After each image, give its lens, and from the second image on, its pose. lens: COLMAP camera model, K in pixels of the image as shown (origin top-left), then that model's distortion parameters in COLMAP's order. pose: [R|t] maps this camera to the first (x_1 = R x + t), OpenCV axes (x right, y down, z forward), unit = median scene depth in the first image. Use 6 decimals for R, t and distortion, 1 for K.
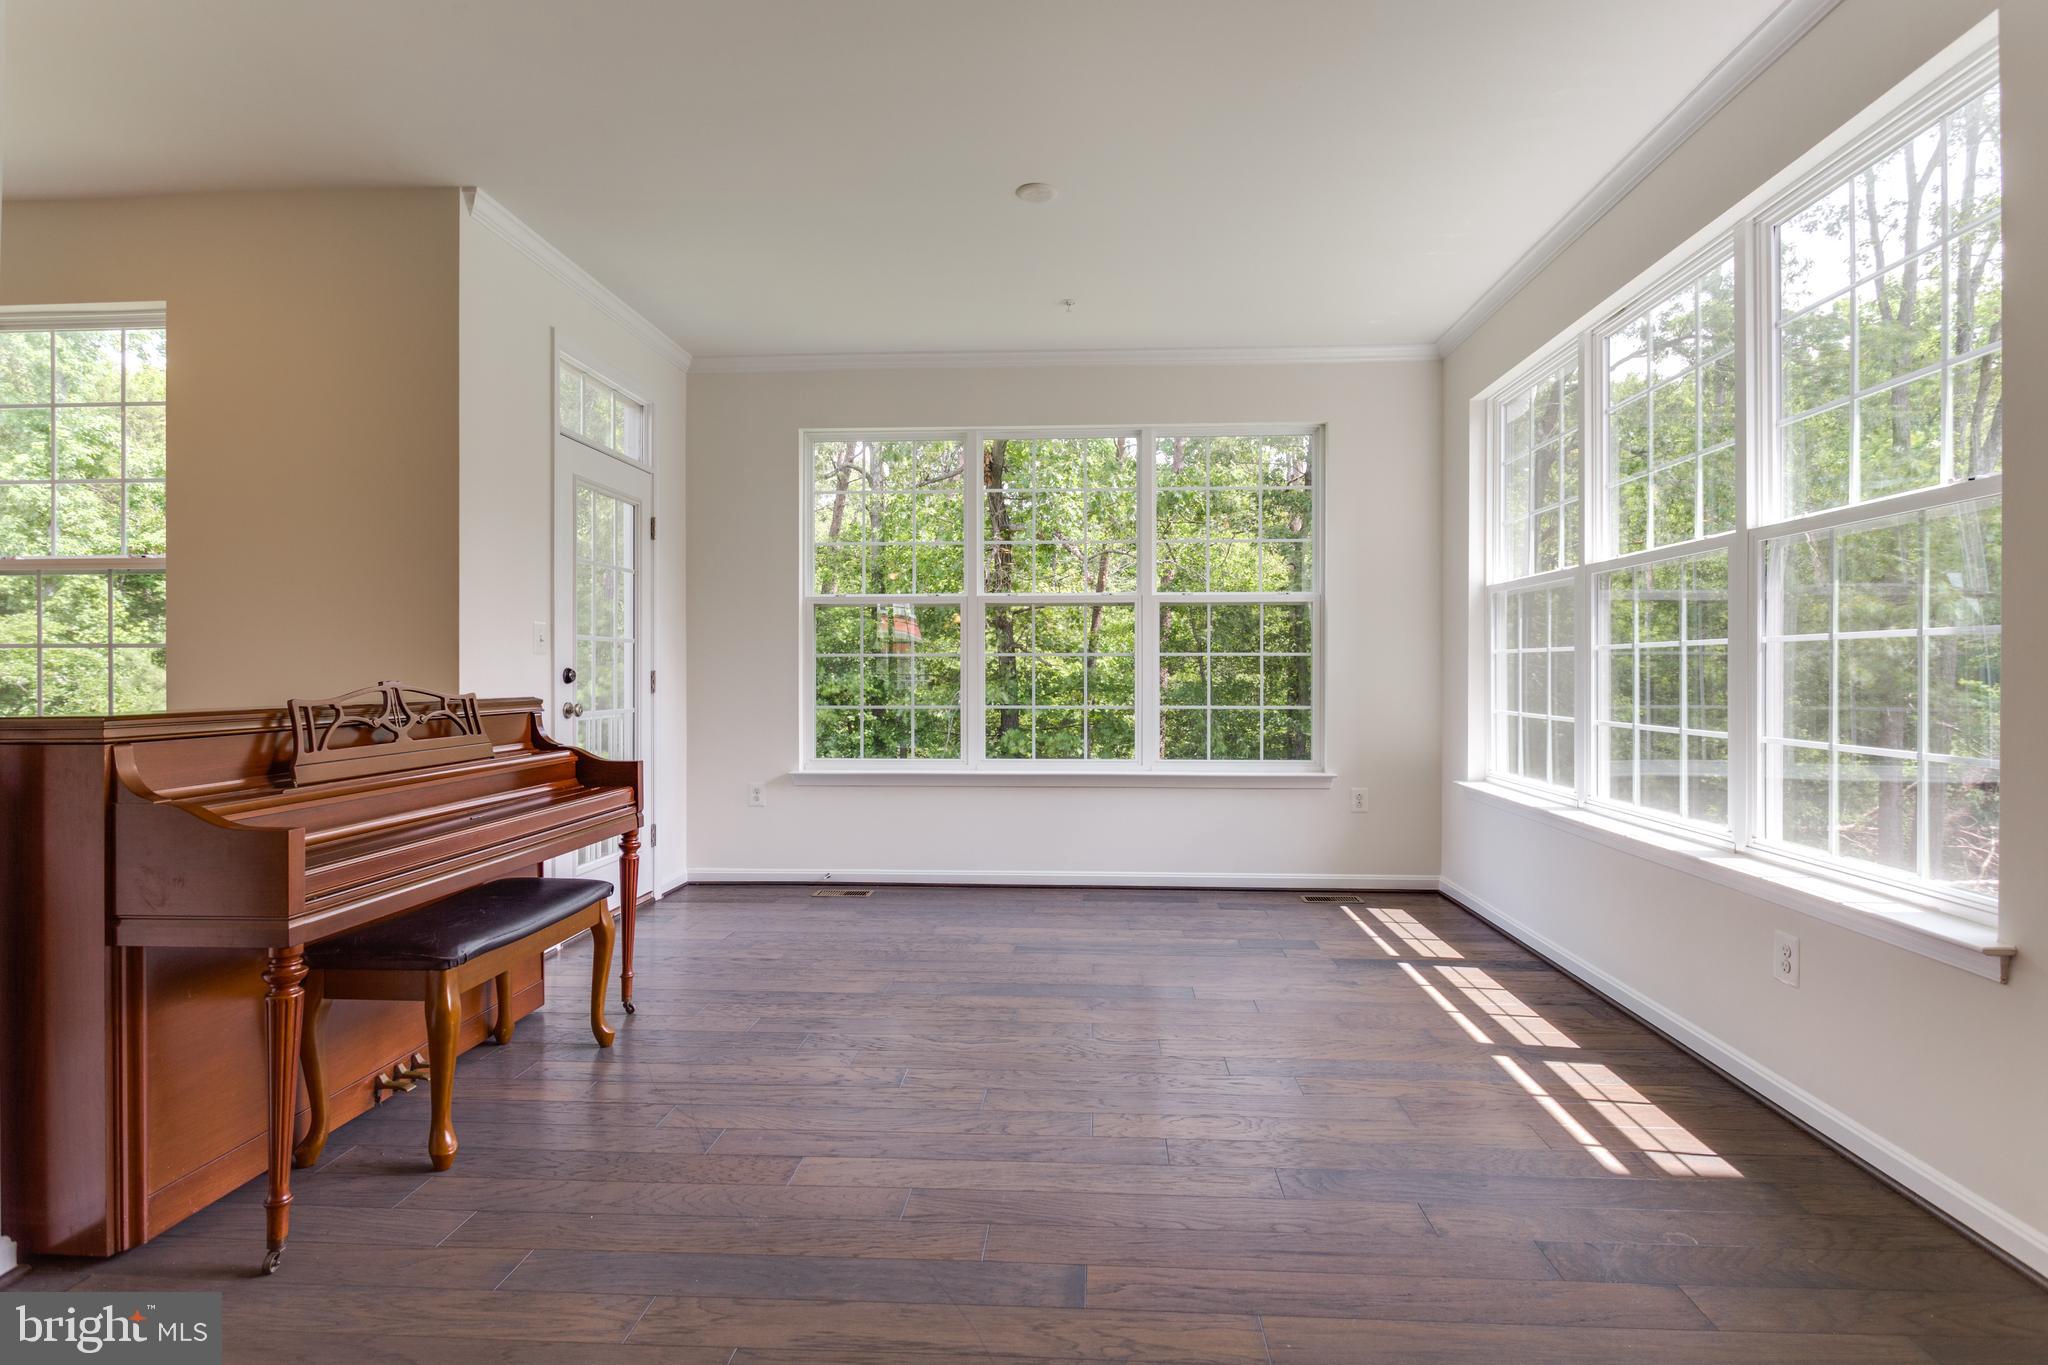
lens RADIAL K [[1010.9, 0, 1024.1], [0, 1010.9, 677.5], [0, 0, 1]] dist [0.007534, -0.001834]
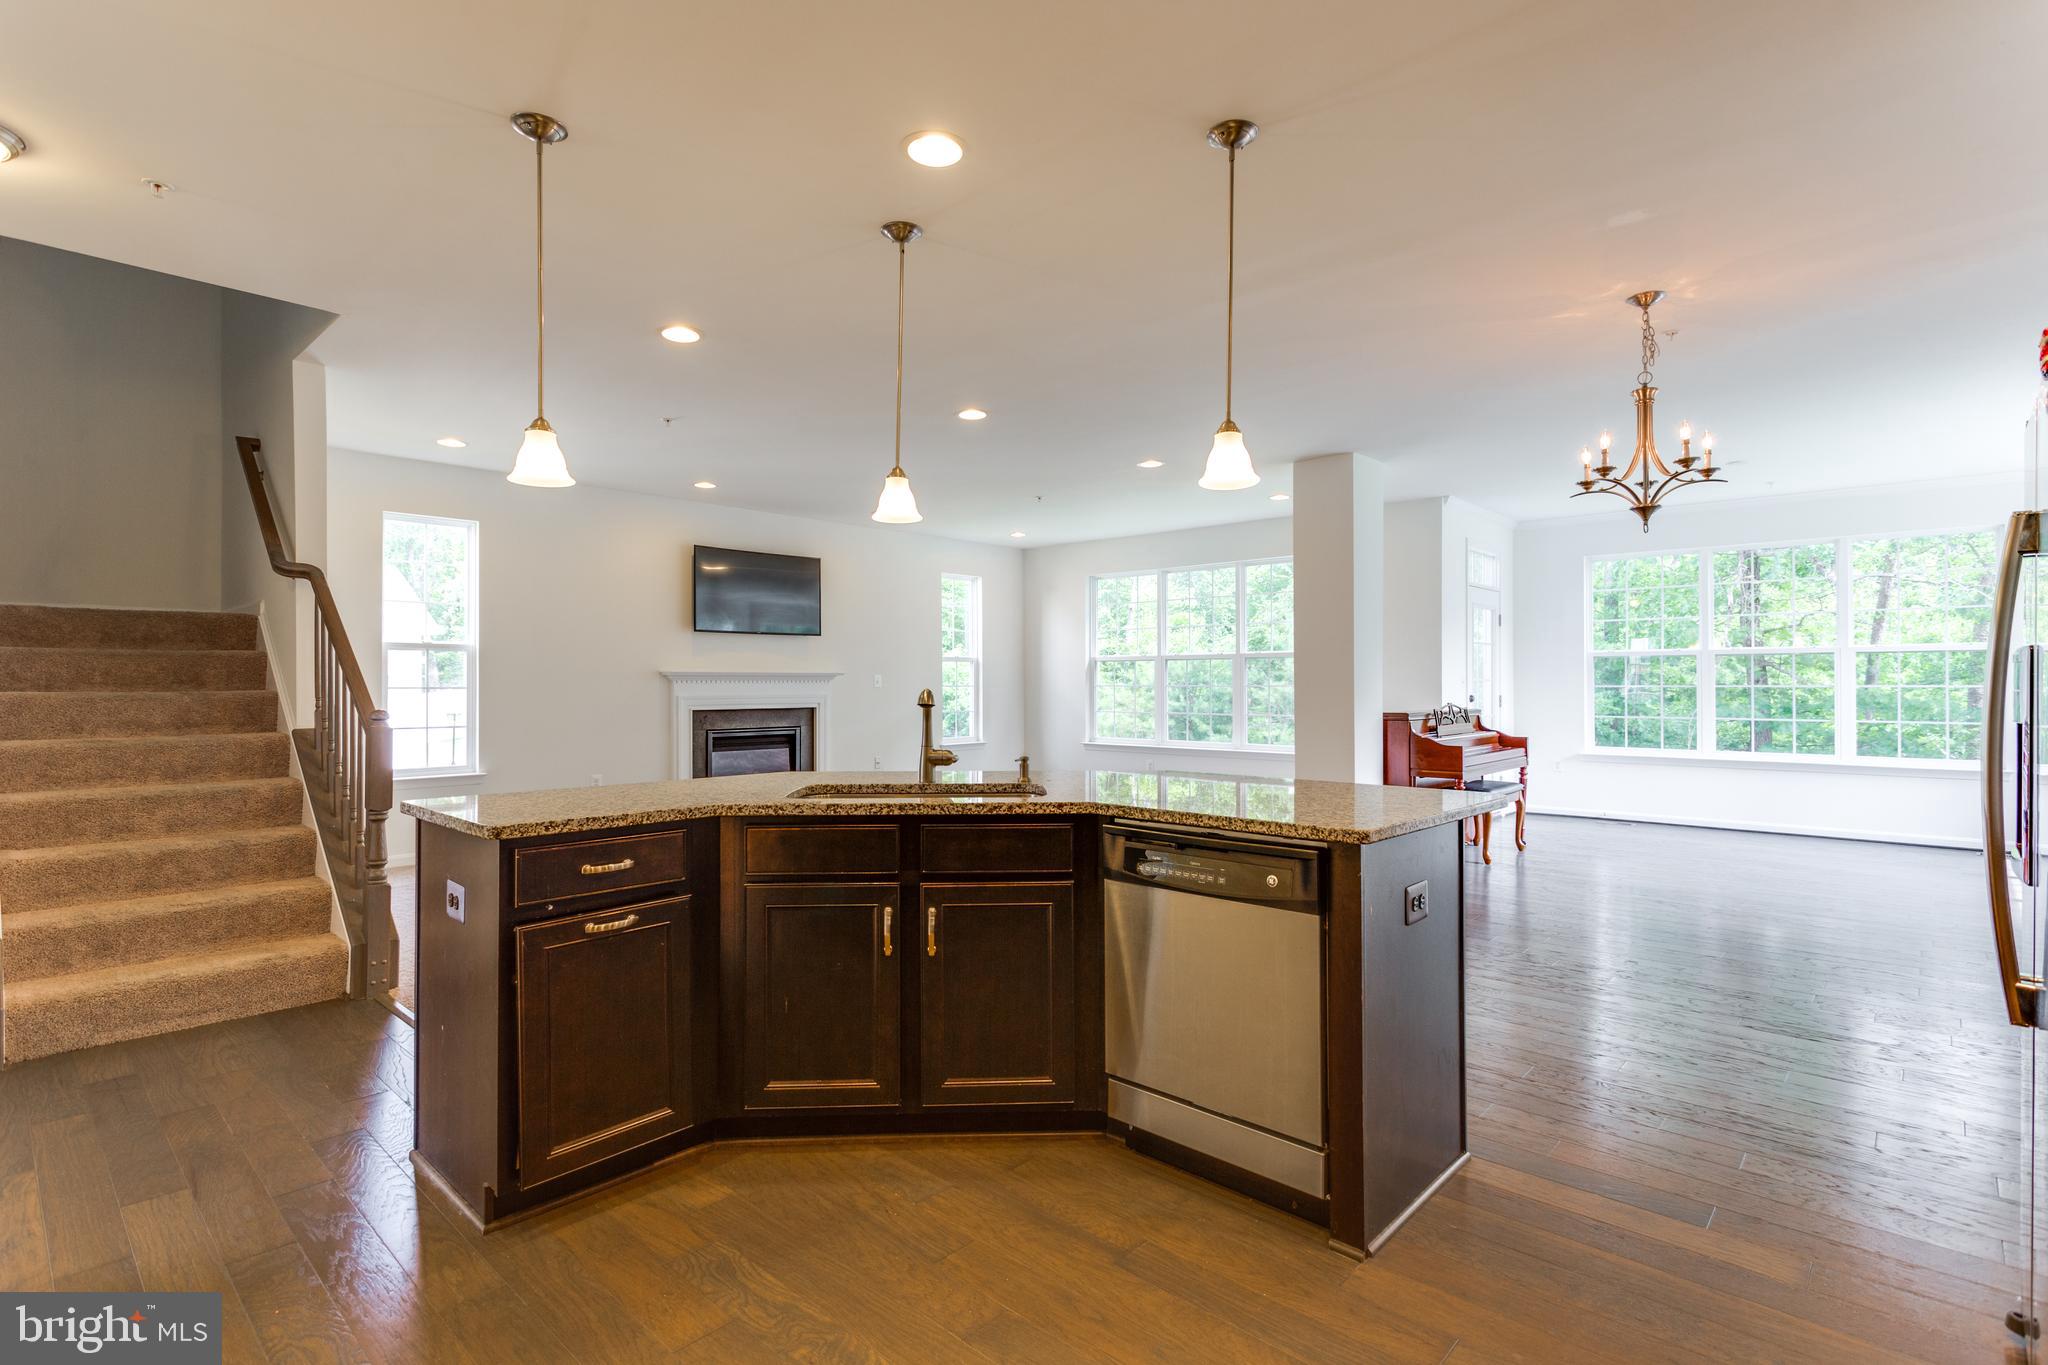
lens RADIAL K [[1010.9, 0, 1022.0], [0, 1010.9, 674.8], [0, 0, 1]] dist [0.007534, -0.001834]
pose [[0.790575, -0.004515, -0.612348, 0.104955], [-0.004024, 0.999913, -0.012568, -0.021710], [0.612352, 0.012400, 0.790488, -1.269187]]
